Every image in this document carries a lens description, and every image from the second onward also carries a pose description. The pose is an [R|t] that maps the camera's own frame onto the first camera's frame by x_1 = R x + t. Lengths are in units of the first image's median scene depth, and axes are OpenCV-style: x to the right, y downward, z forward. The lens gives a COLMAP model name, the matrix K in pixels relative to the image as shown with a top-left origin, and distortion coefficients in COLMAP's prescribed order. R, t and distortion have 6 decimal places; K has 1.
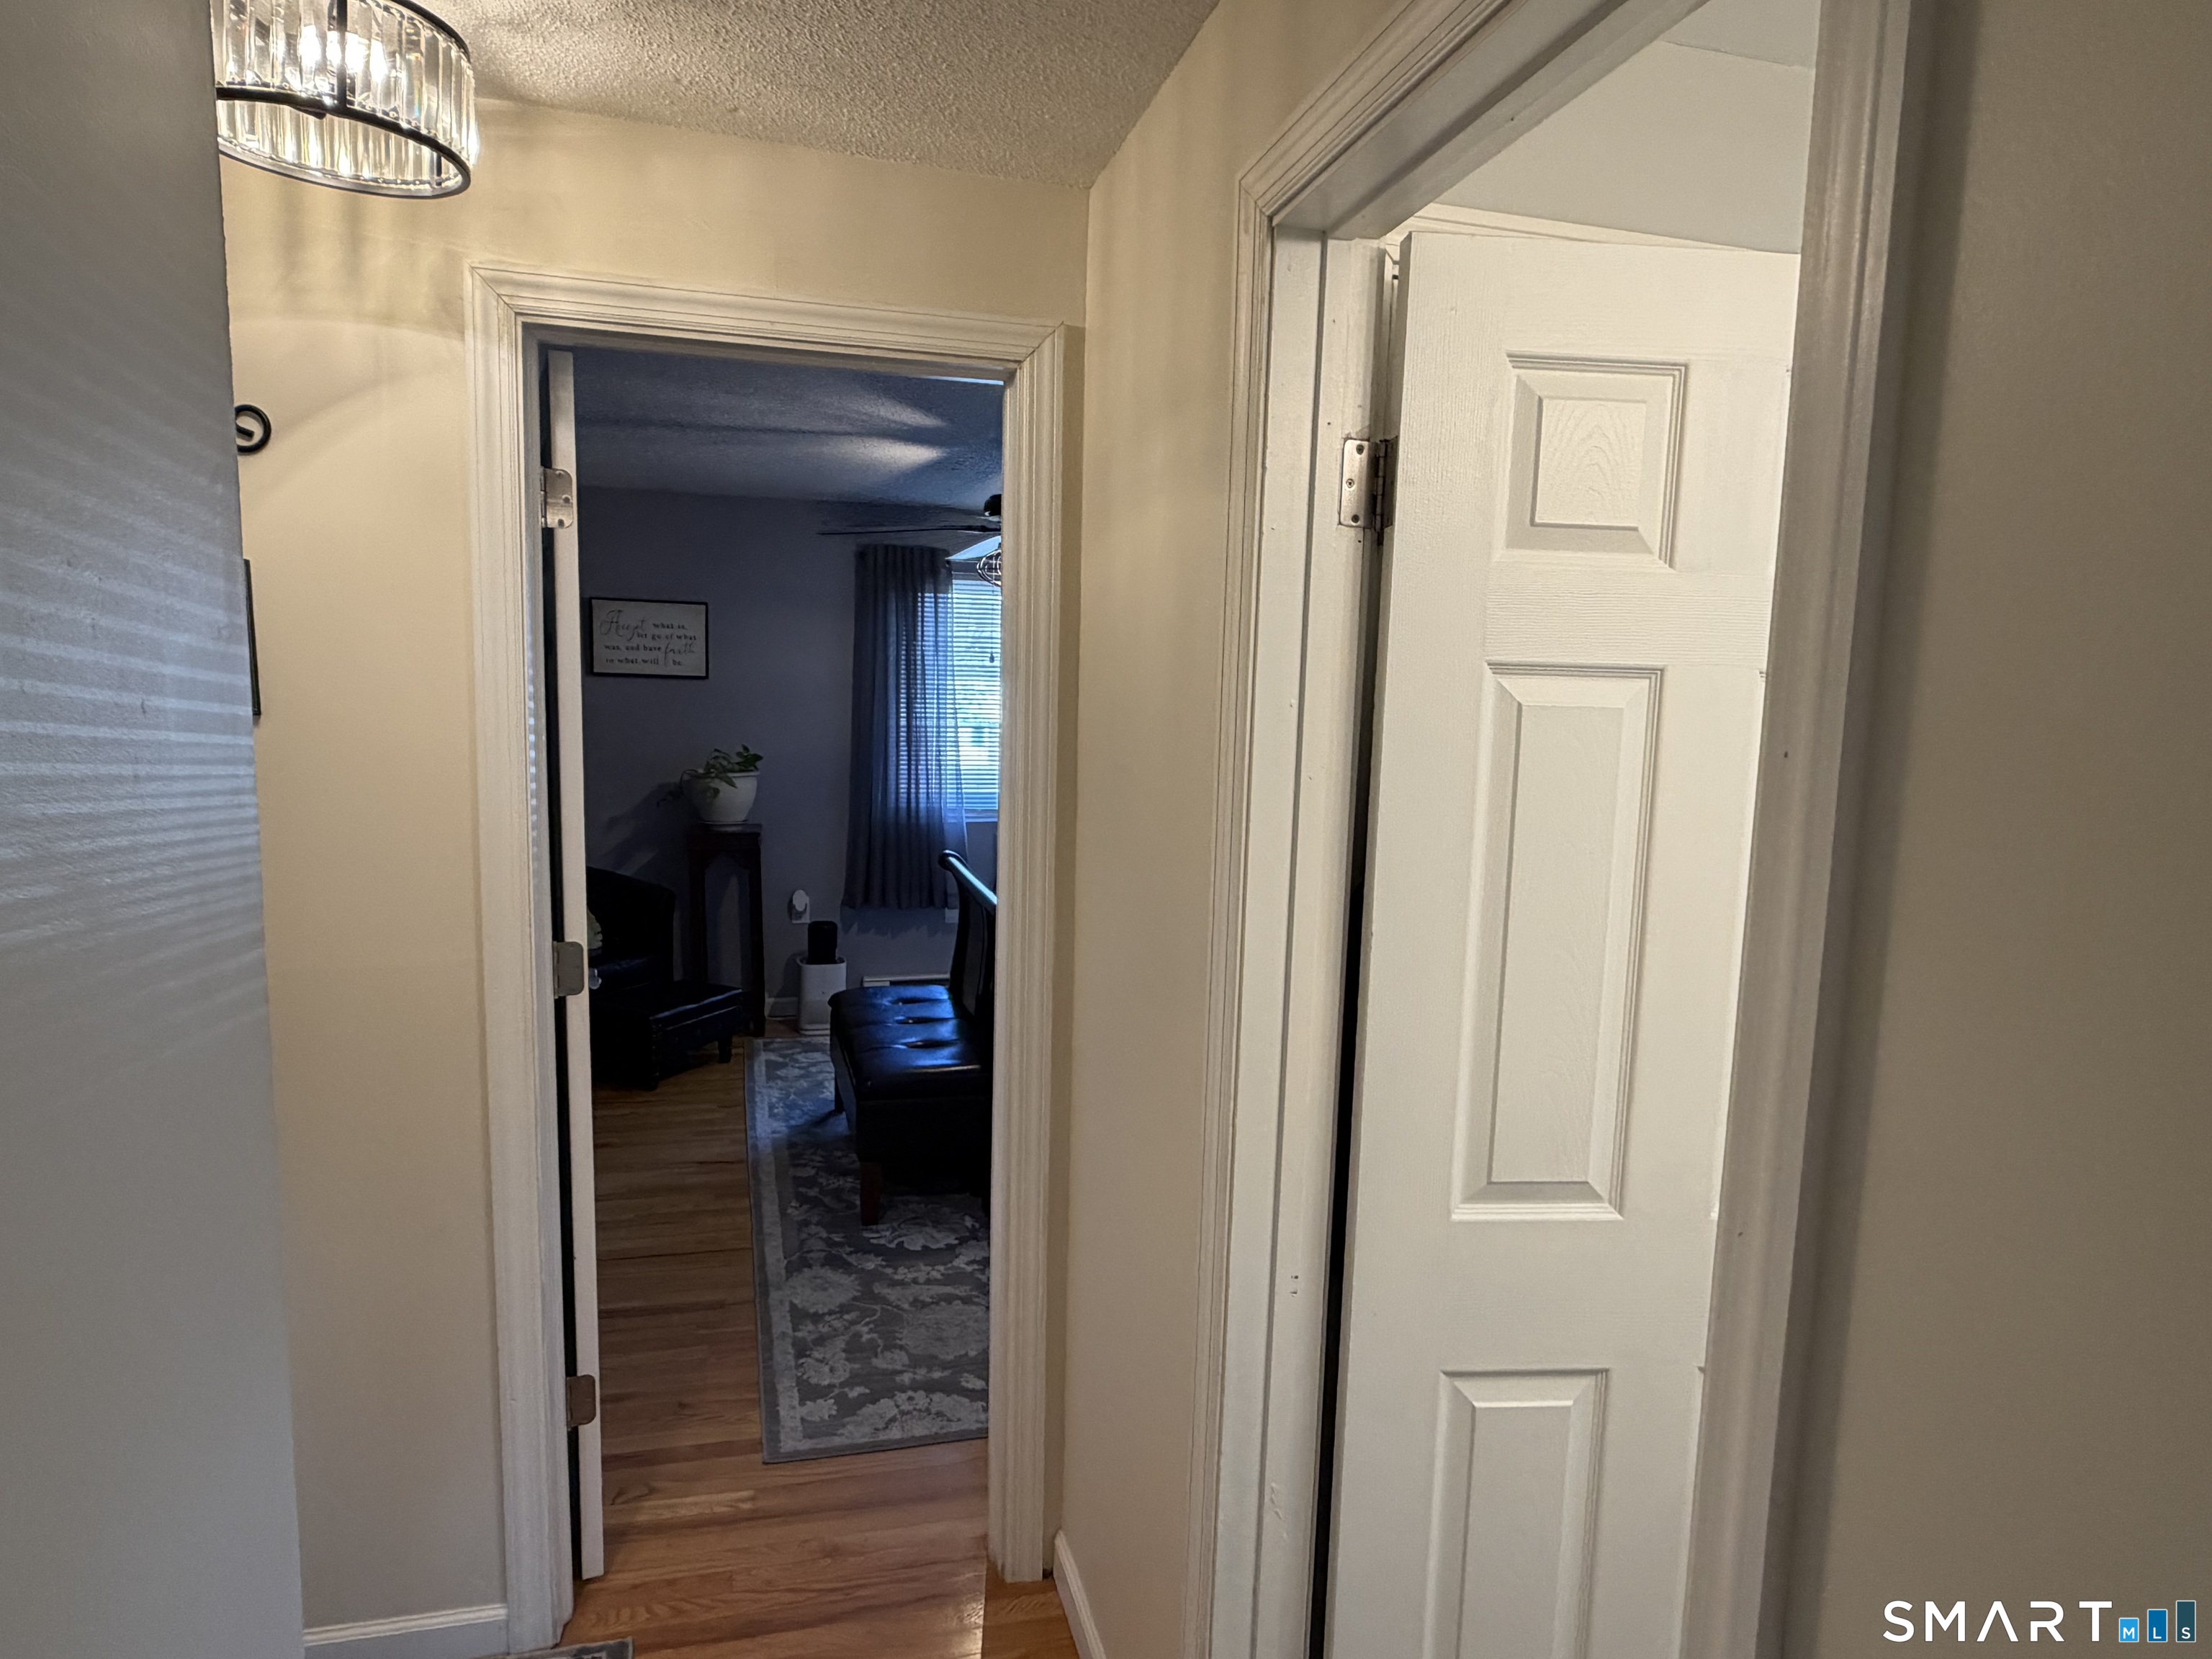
lens RADIAL K [[1272.6, 0, 1114.6], [0, 1272.6, 843.4], [0, 0, 1]] dist [0.004331, -0.000276]
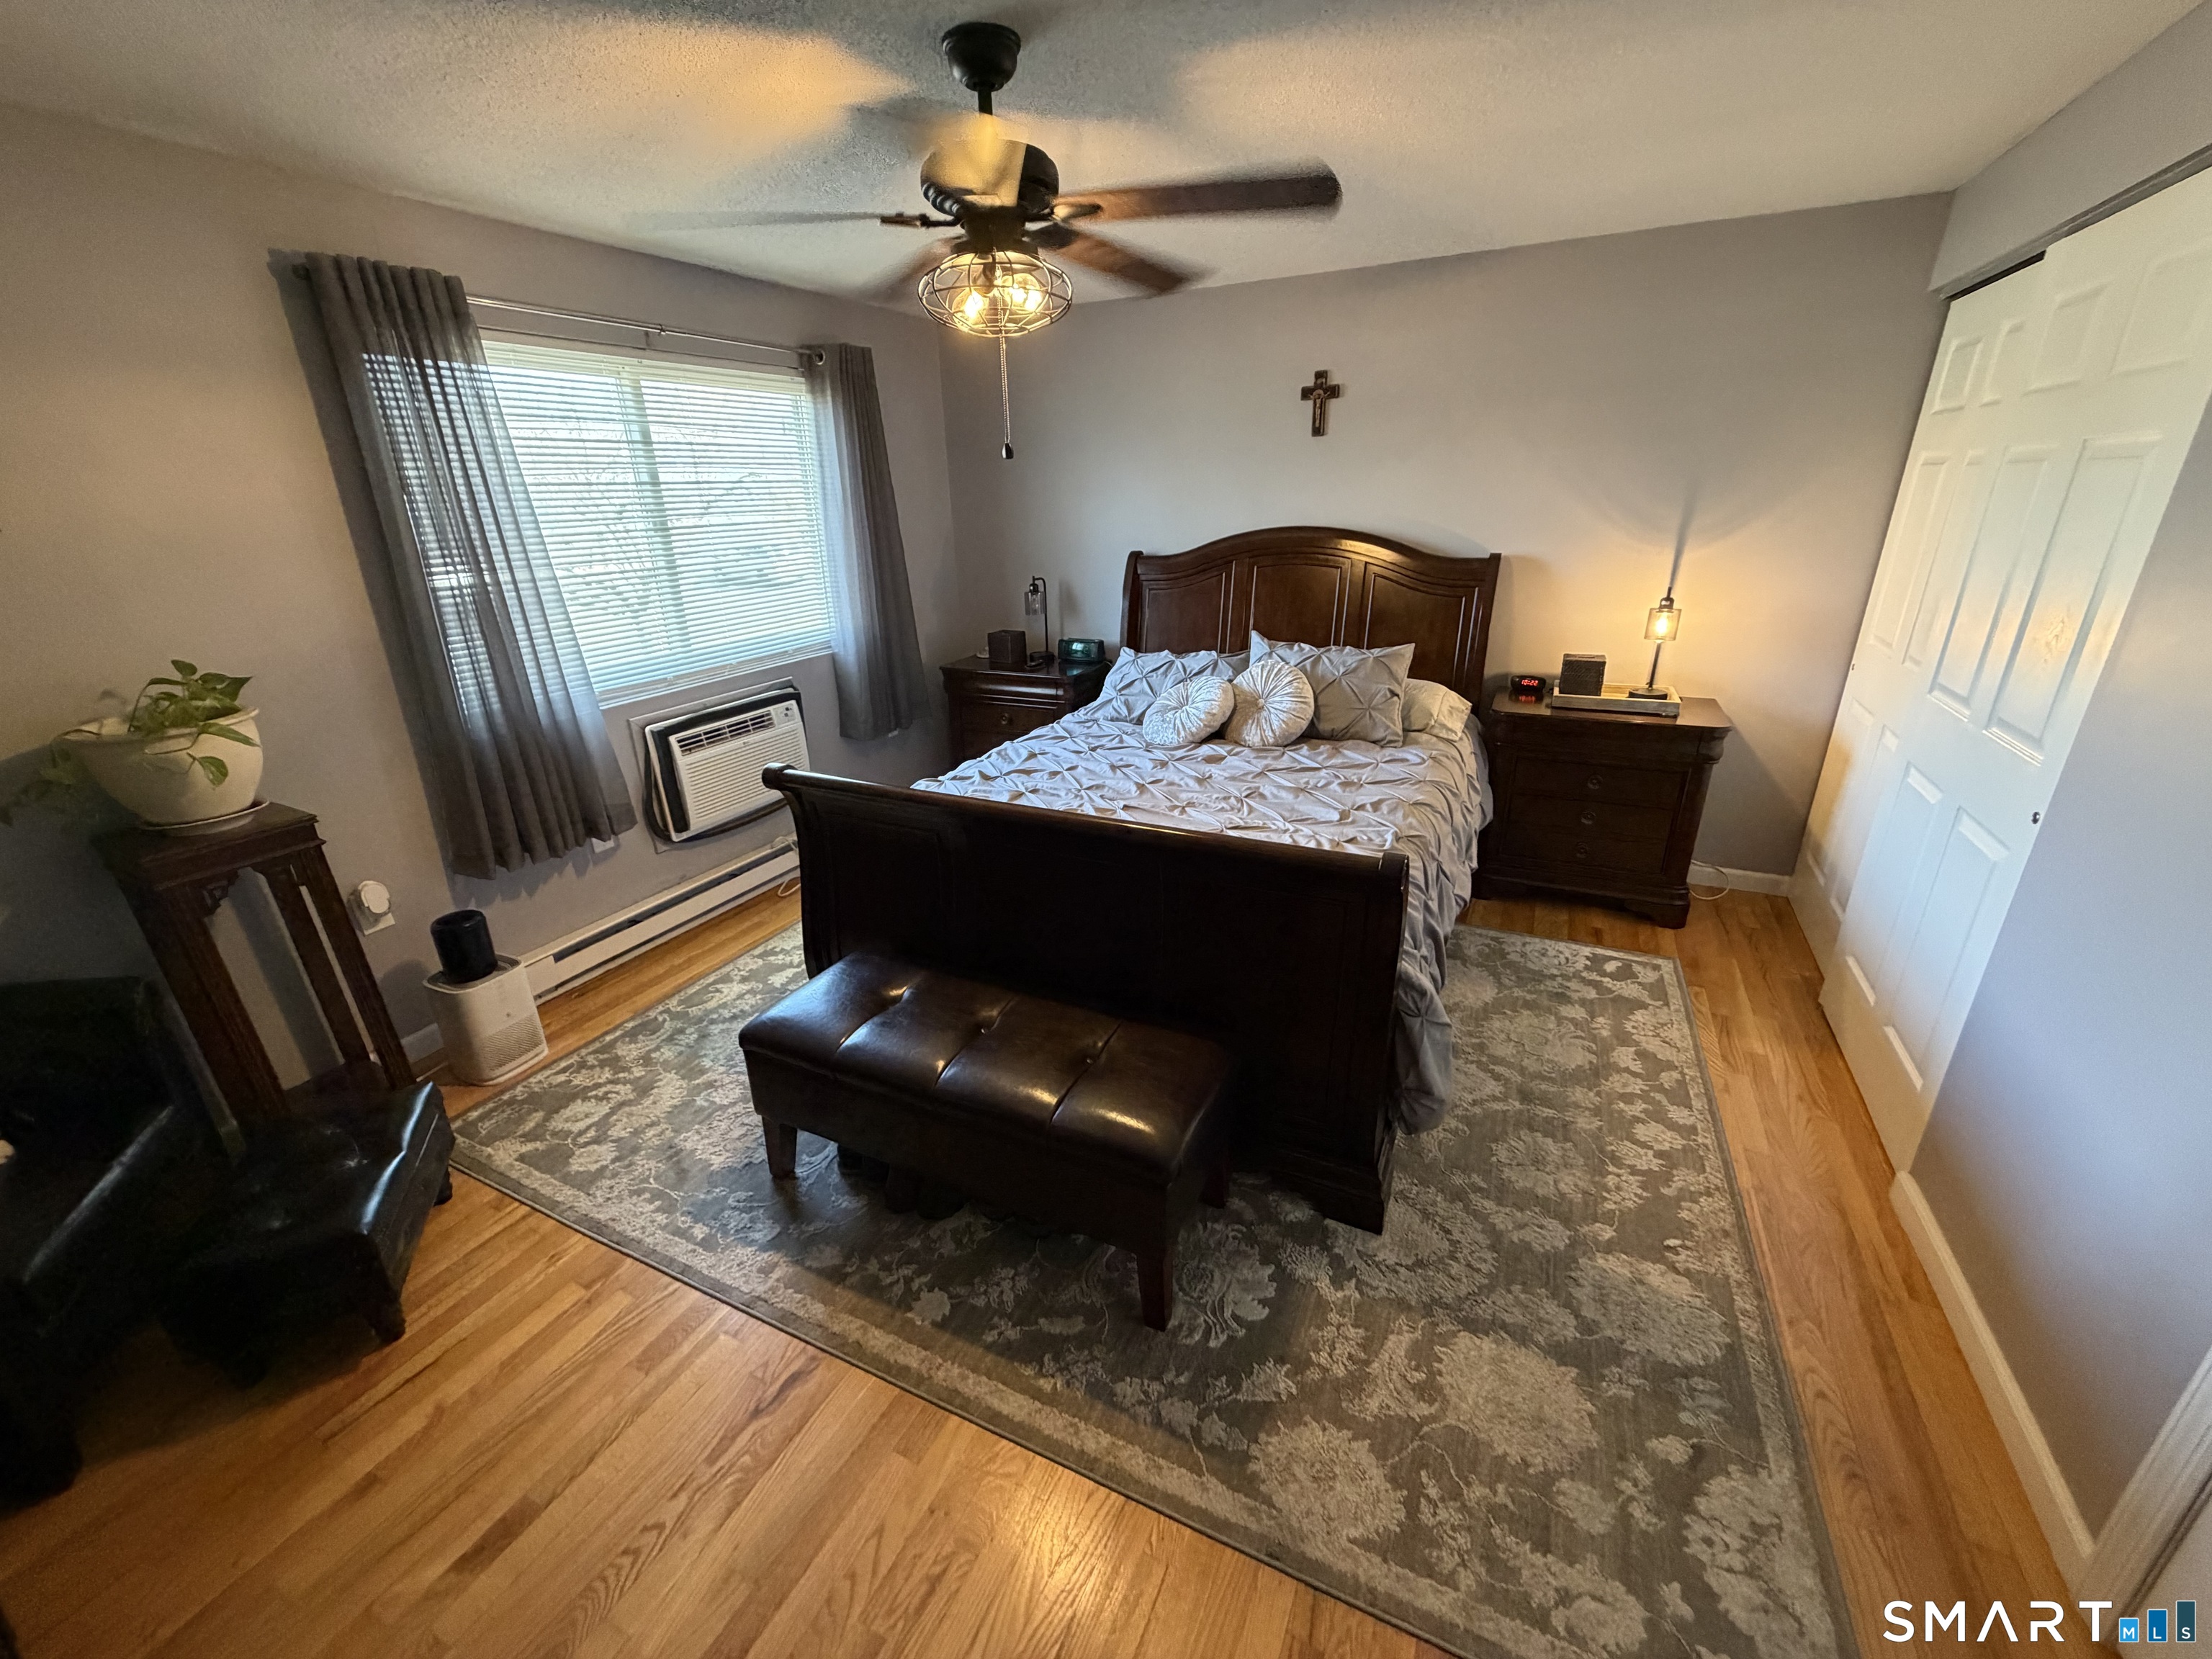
lens RADIAL K [[869.1, 0, 1092.6], [0, 869.1, 827.7], [0, 0, 1]] dist [-0.002504, 0.000968]
pose [[0.670578, -0.302860, 0.677201, -0.327951], [0.133530, 0.947235, 0.291402, -0.072203], [-0.729722, -0.104981, 0.675636, 0.526998]]
